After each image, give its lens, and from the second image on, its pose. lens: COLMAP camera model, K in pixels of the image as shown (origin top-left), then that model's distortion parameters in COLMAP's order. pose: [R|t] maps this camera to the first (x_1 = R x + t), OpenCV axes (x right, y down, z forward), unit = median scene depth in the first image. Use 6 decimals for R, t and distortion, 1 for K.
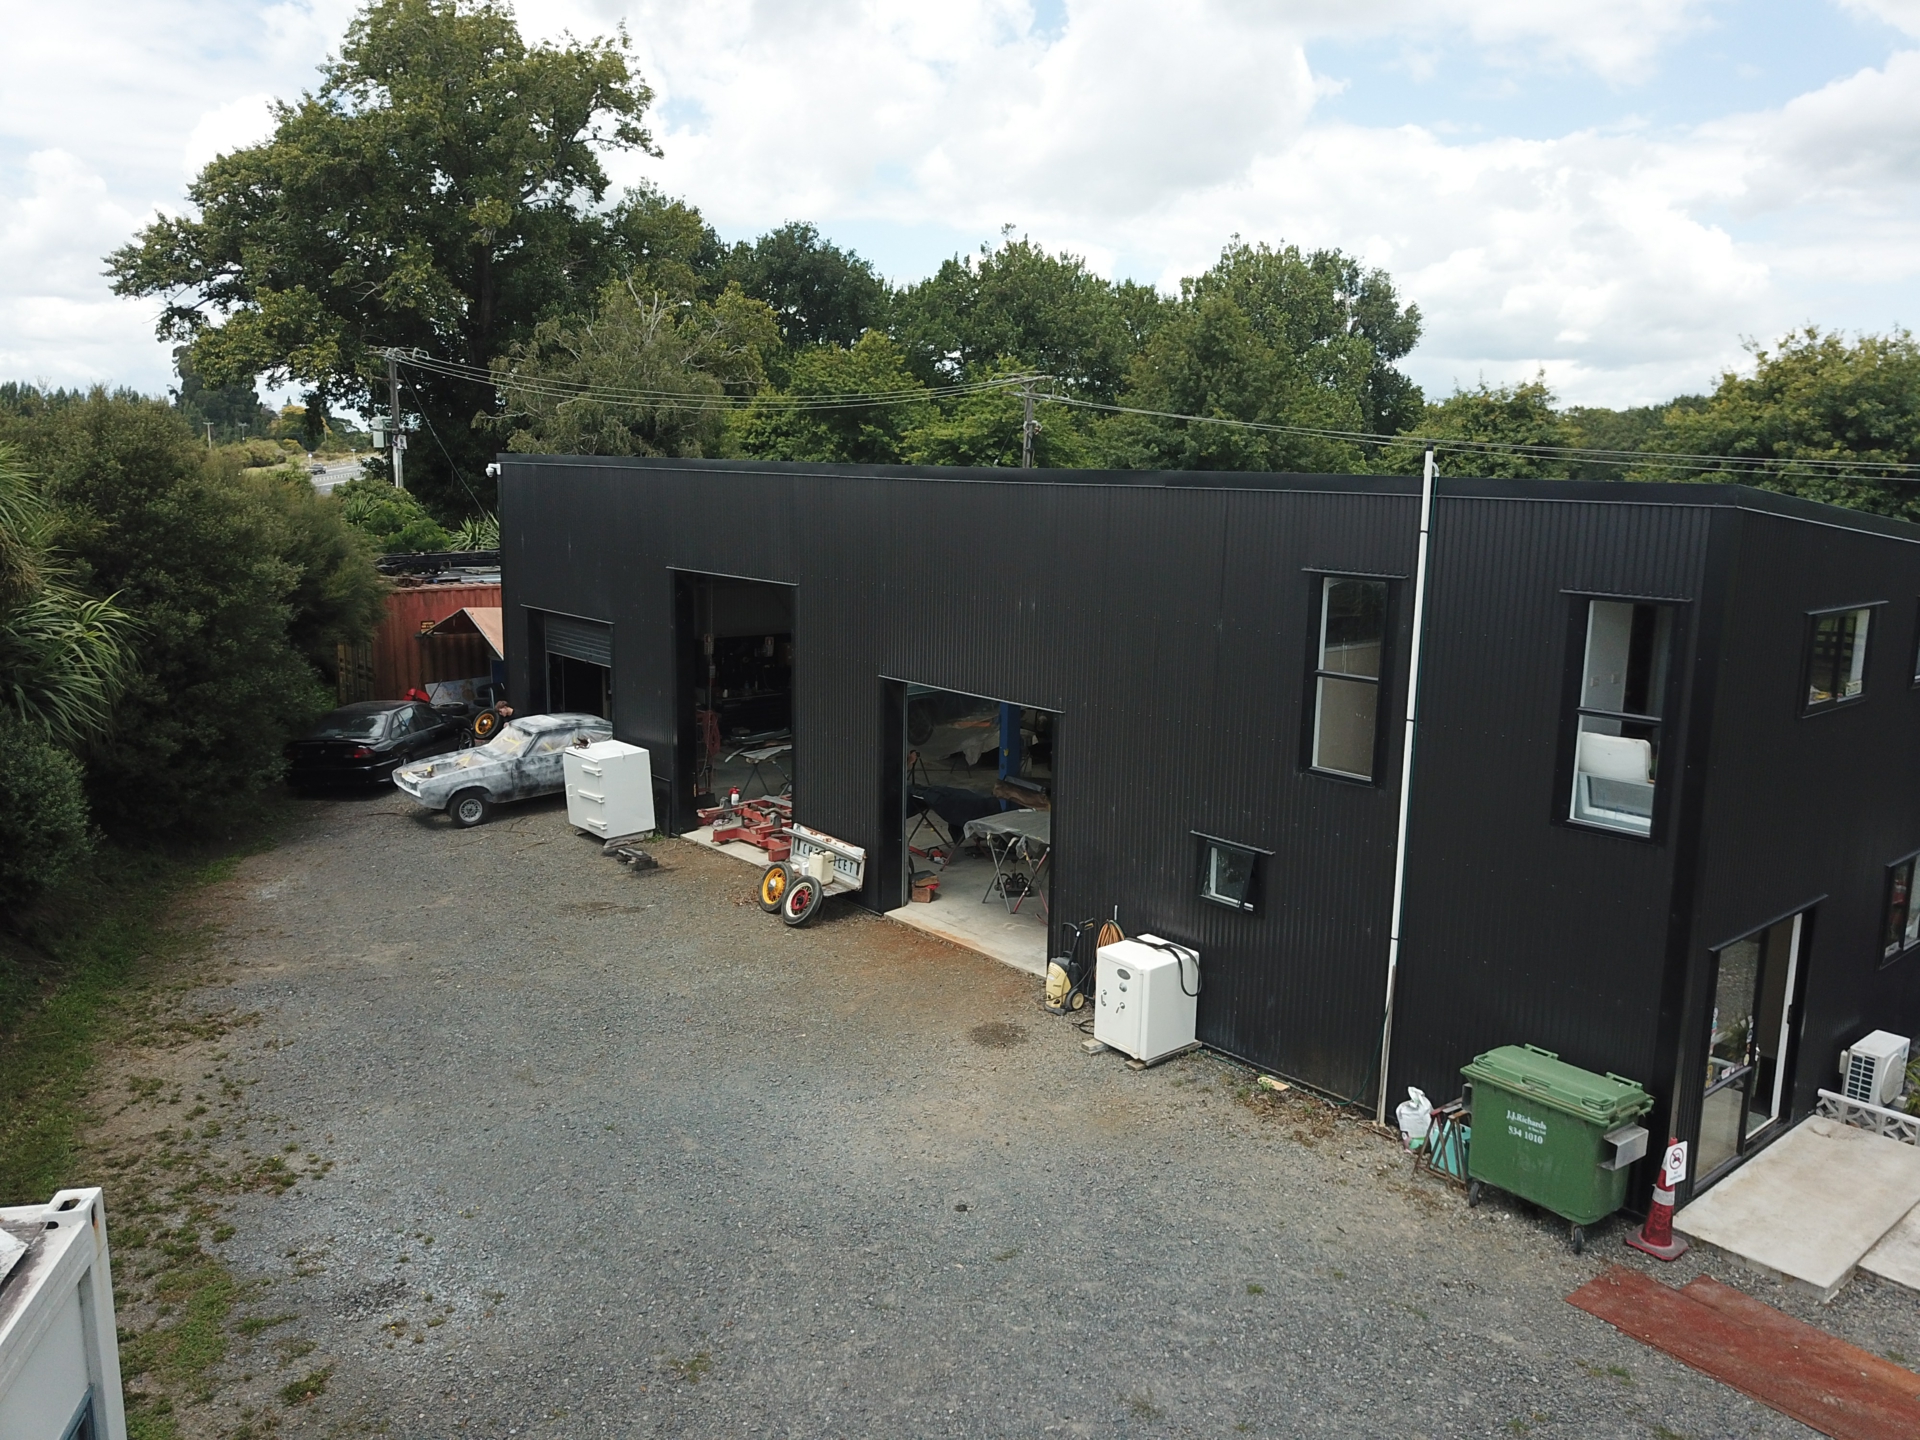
lens RADIAL K [[1446.0, 0, 960.0], [0, 1446.0, 720.0], [0, 0, 1]] dist [-0.003374, -0.001177]
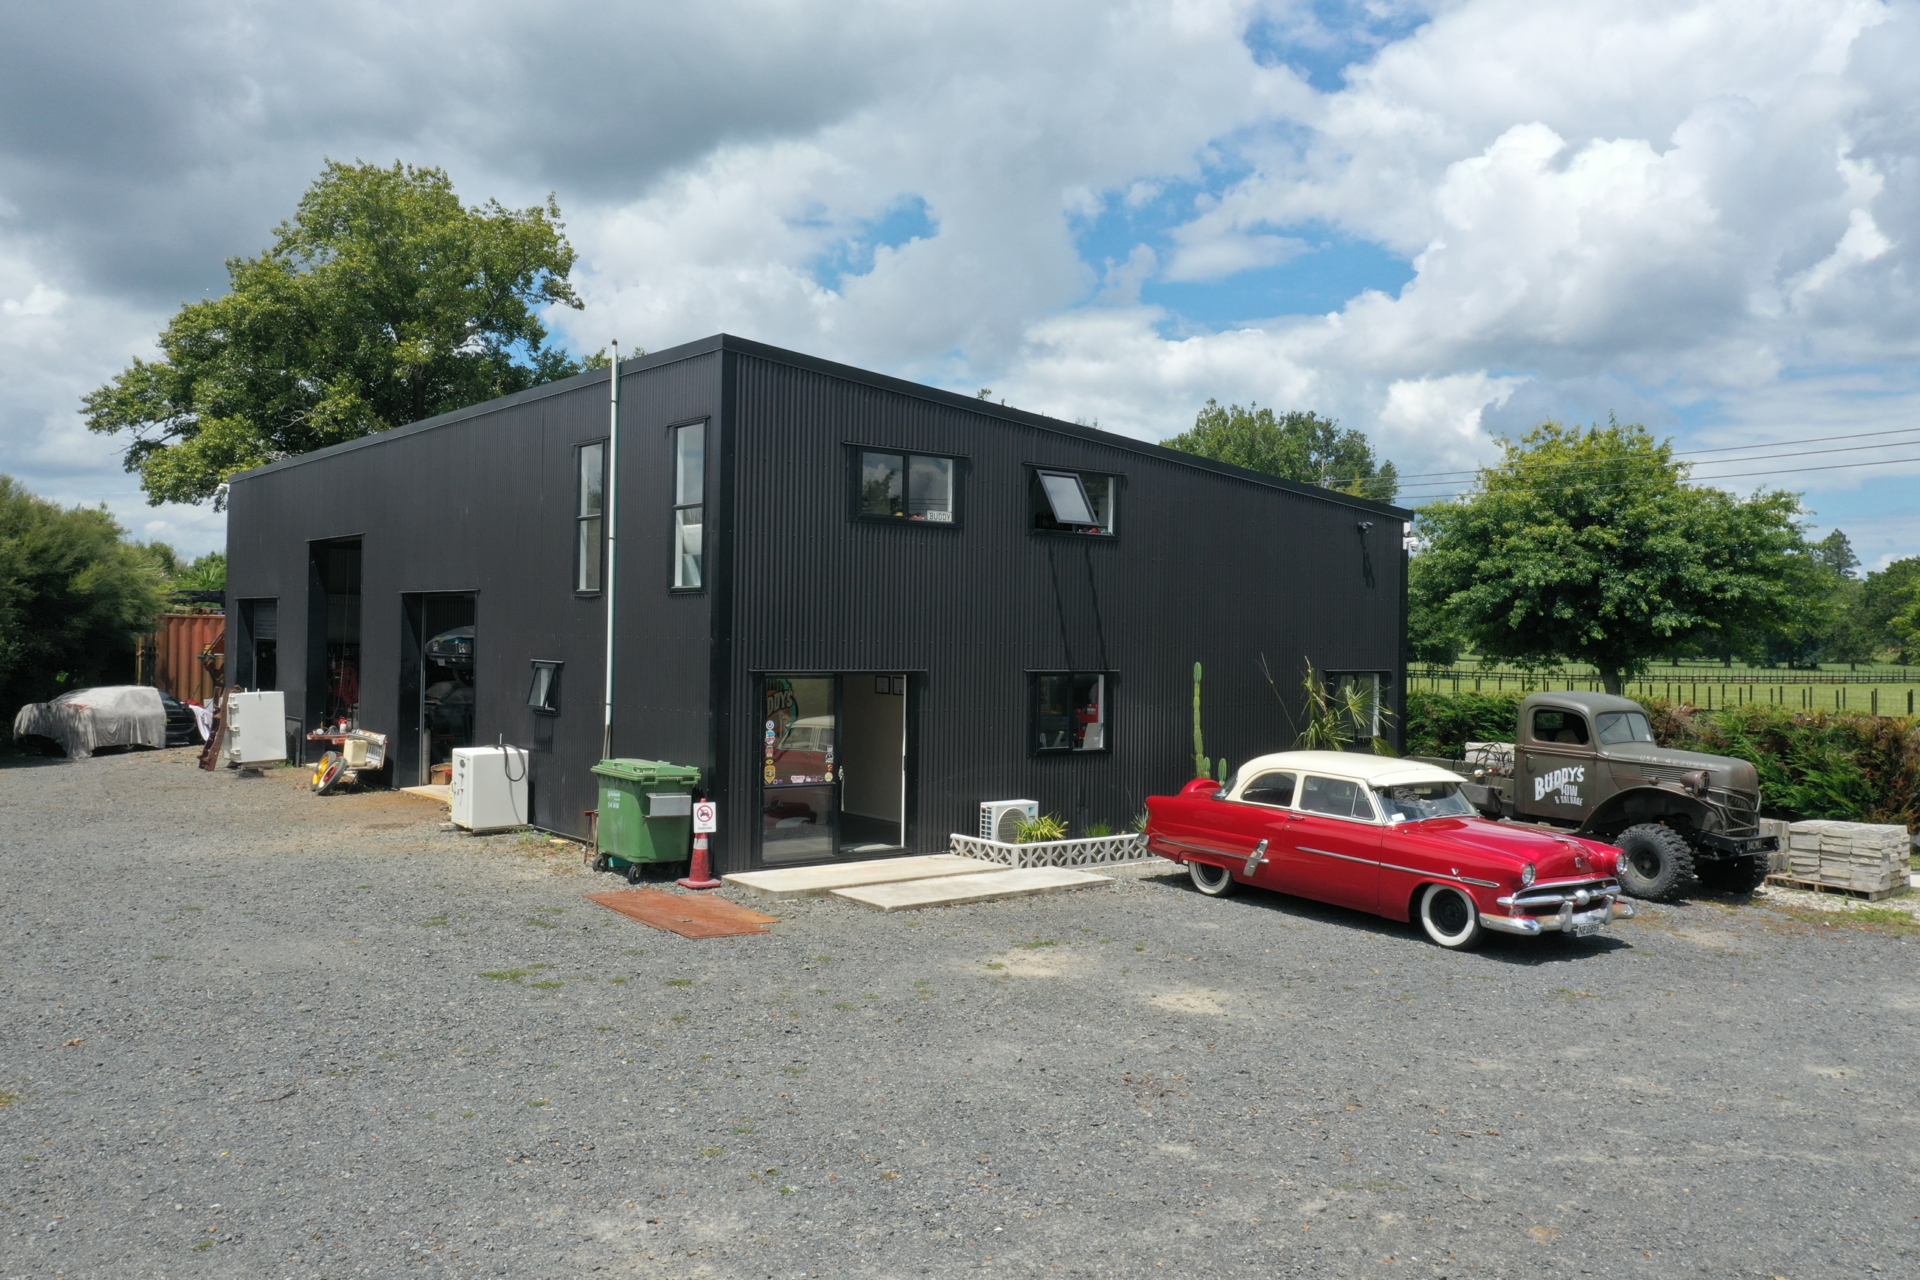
lens RADIAL K [[1482.2, 0, 960.0], [0, 1482.2, 640.0], [0, 0, 1]] dist [0.000763, -0.008262]
pose [[0.999163, -0.002025, -0.040867, 0.147141], [-0.005304, 0.983938, -0.178434, 0.072392], [0.040572, 0.178501, 0.983103, -0.073296]]
